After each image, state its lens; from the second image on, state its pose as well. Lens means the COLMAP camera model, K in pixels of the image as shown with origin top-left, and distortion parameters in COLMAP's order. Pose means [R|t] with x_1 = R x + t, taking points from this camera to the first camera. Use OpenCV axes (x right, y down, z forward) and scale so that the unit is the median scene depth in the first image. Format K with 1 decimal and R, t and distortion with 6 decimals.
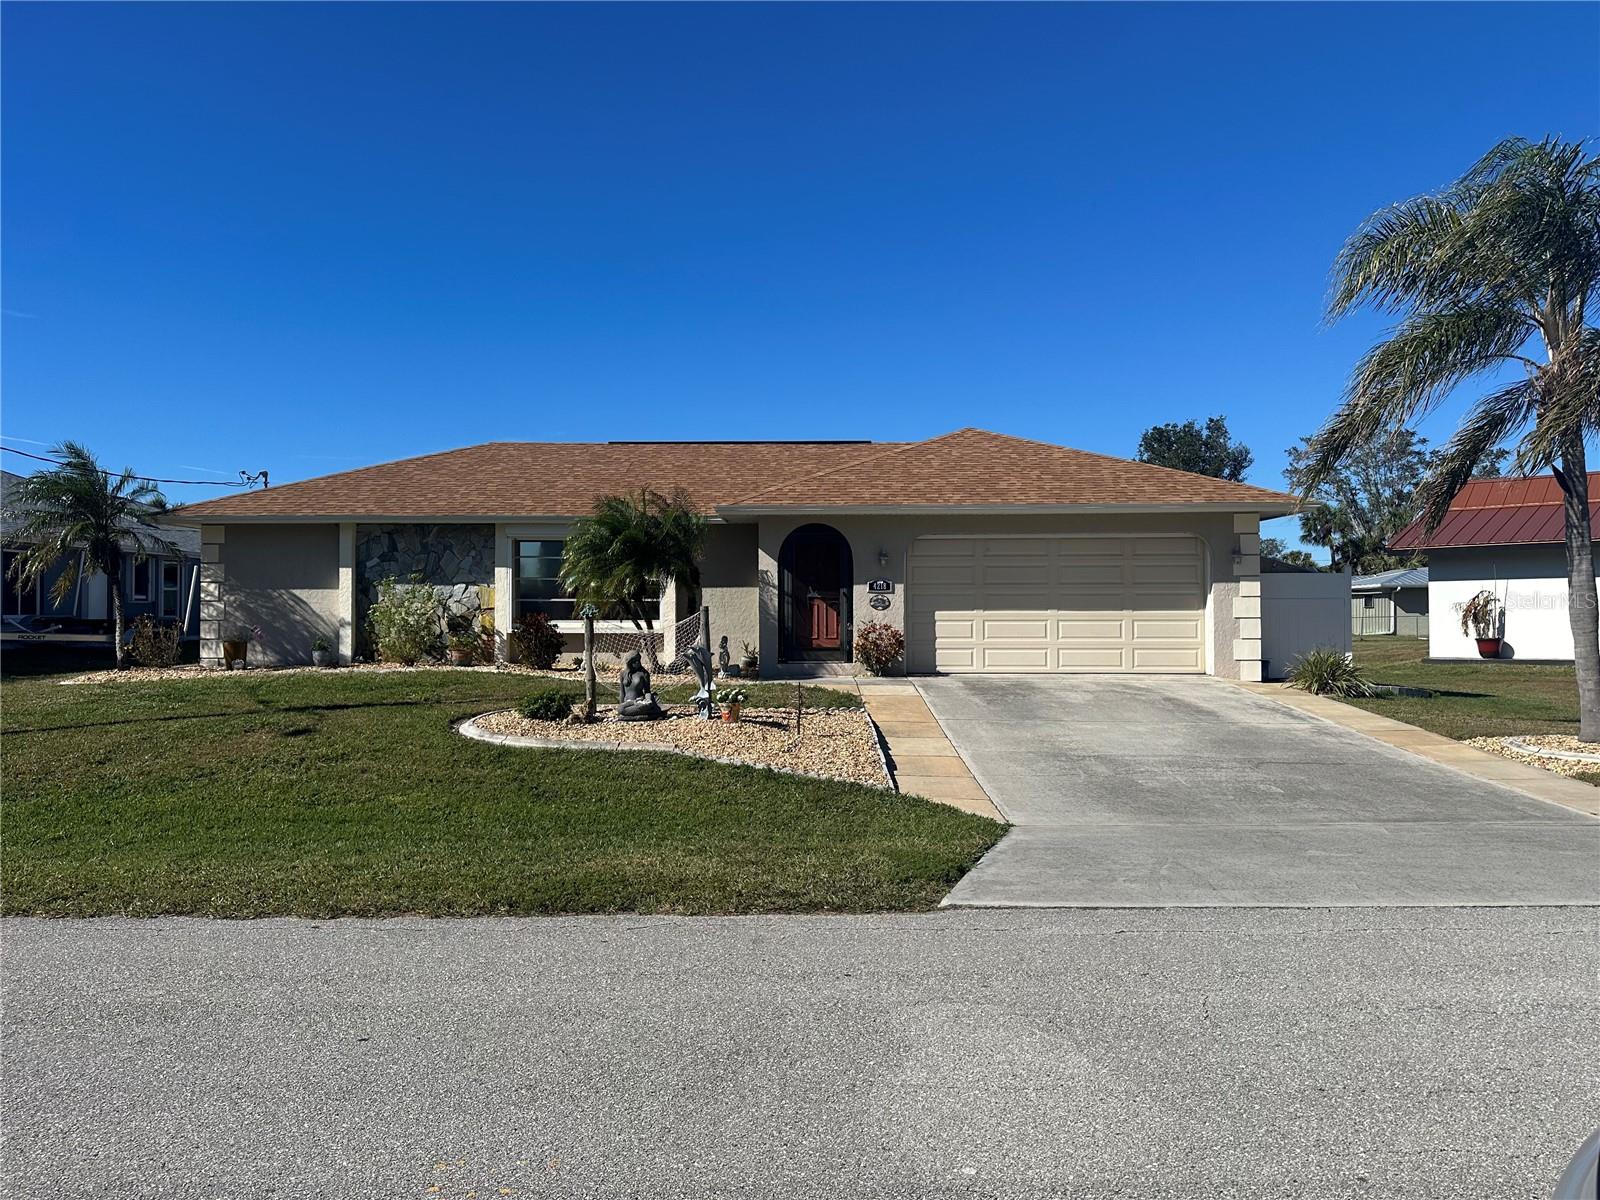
lens RADIAL K [[1115.3, 0, 797.9], [0, 1115.3, 601.2], [0, 0, 1]] dist [0.053132, -0.058613]
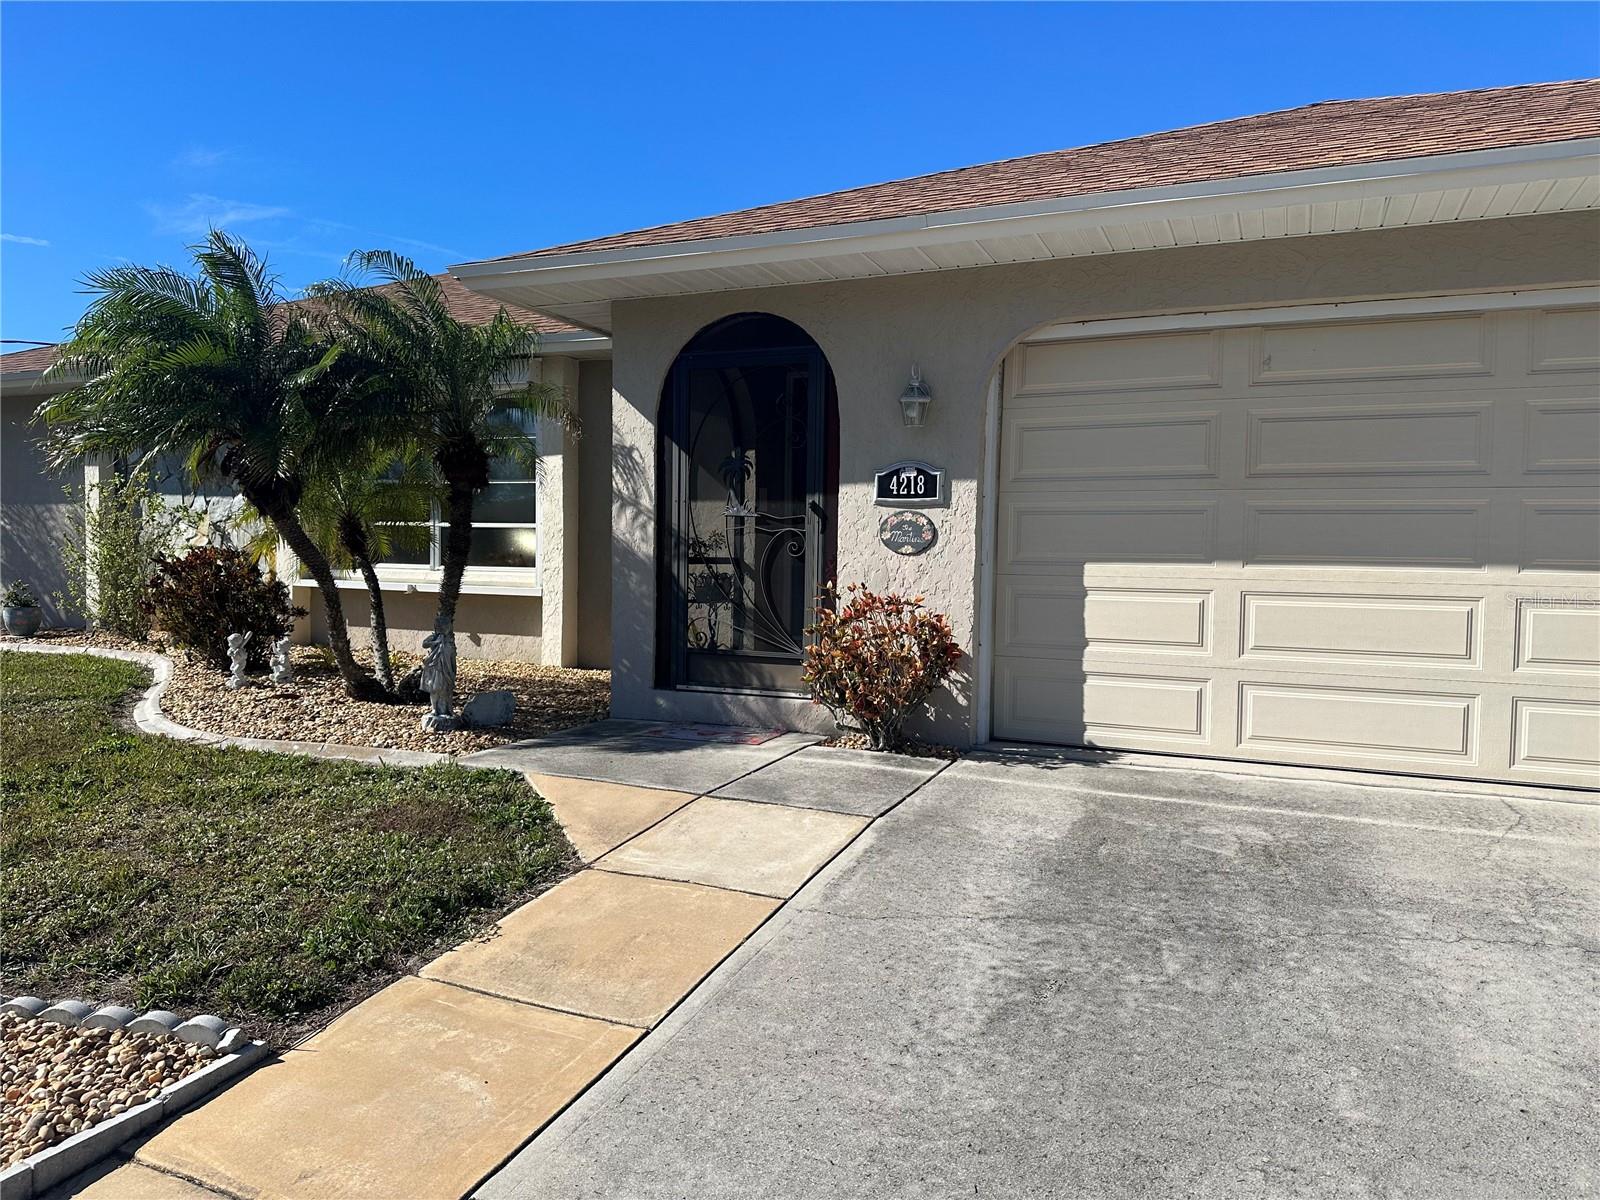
lens RADIAL K [[1131.6, 0, 803.5], [0, 1131.6, 599.1], [0, 0, 1]] dist [0.005859, 0.000175]
pose [[0.909846, 0.036009, -0.413380, 0.189240], [-0.017653, 0.998685, 0.048140, 0.005197], [0.414570, -0.036503, 0.909285, 0.667278]]
